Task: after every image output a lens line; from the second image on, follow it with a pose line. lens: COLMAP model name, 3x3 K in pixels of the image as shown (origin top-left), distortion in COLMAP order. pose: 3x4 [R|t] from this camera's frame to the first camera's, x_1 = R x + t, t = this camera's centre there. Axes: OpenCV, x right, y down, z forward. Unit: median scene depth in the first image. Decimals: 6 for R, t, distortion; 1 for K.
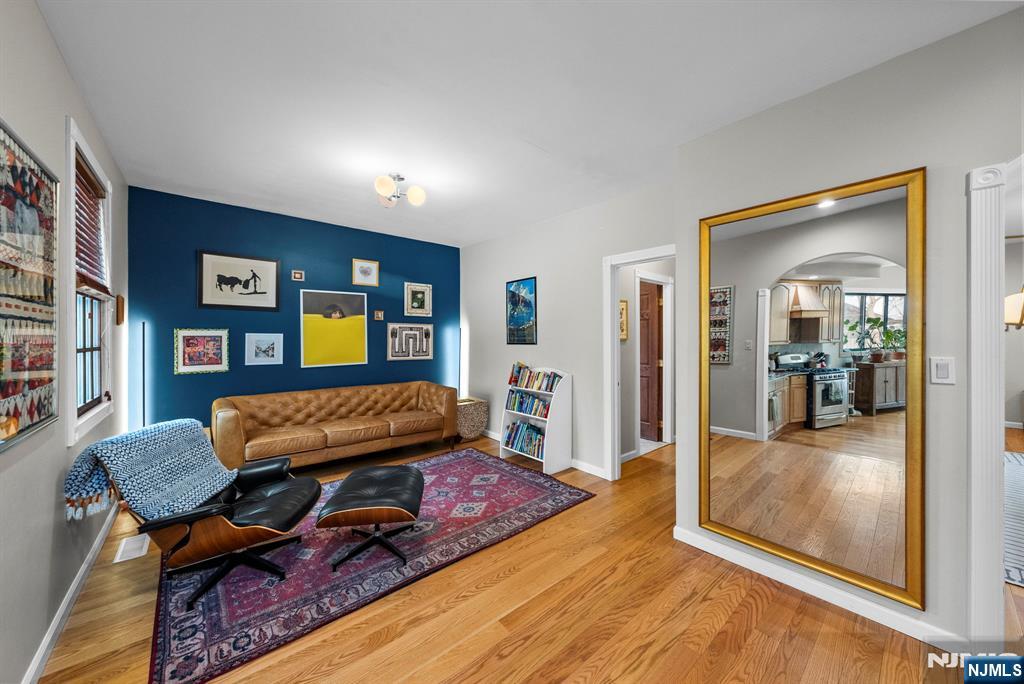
lens RADIAL K [[354.6, 0, 502.0], [0, 354.6, 338.3], [0, 0, 1]] dist [-0.006872, 0.001171]
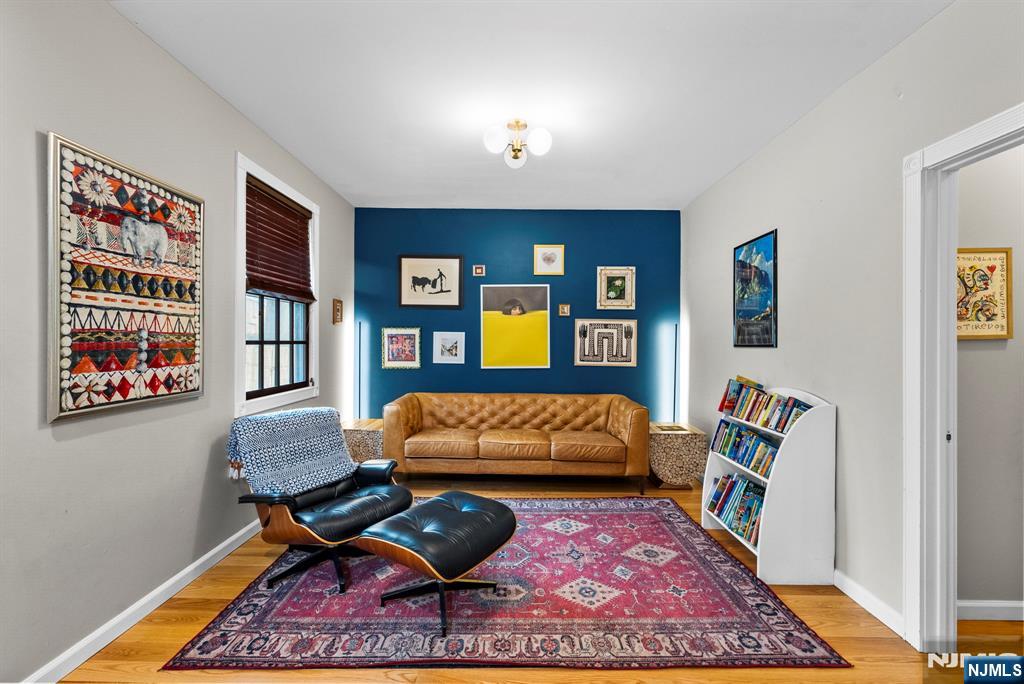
lens RADIAL K [[408.5, 0, 526.1], [0, 408.5, 344.2], [0, 0, 1]] dist [-0.000218, -0.000596]
pose [[0.774145, 0.008946, -0.632945, 0.239747], [-0.009644, 0.999951, 0.002337, 0.017290], [0.632935, 0.004295, 0.774193, 0.273843]]
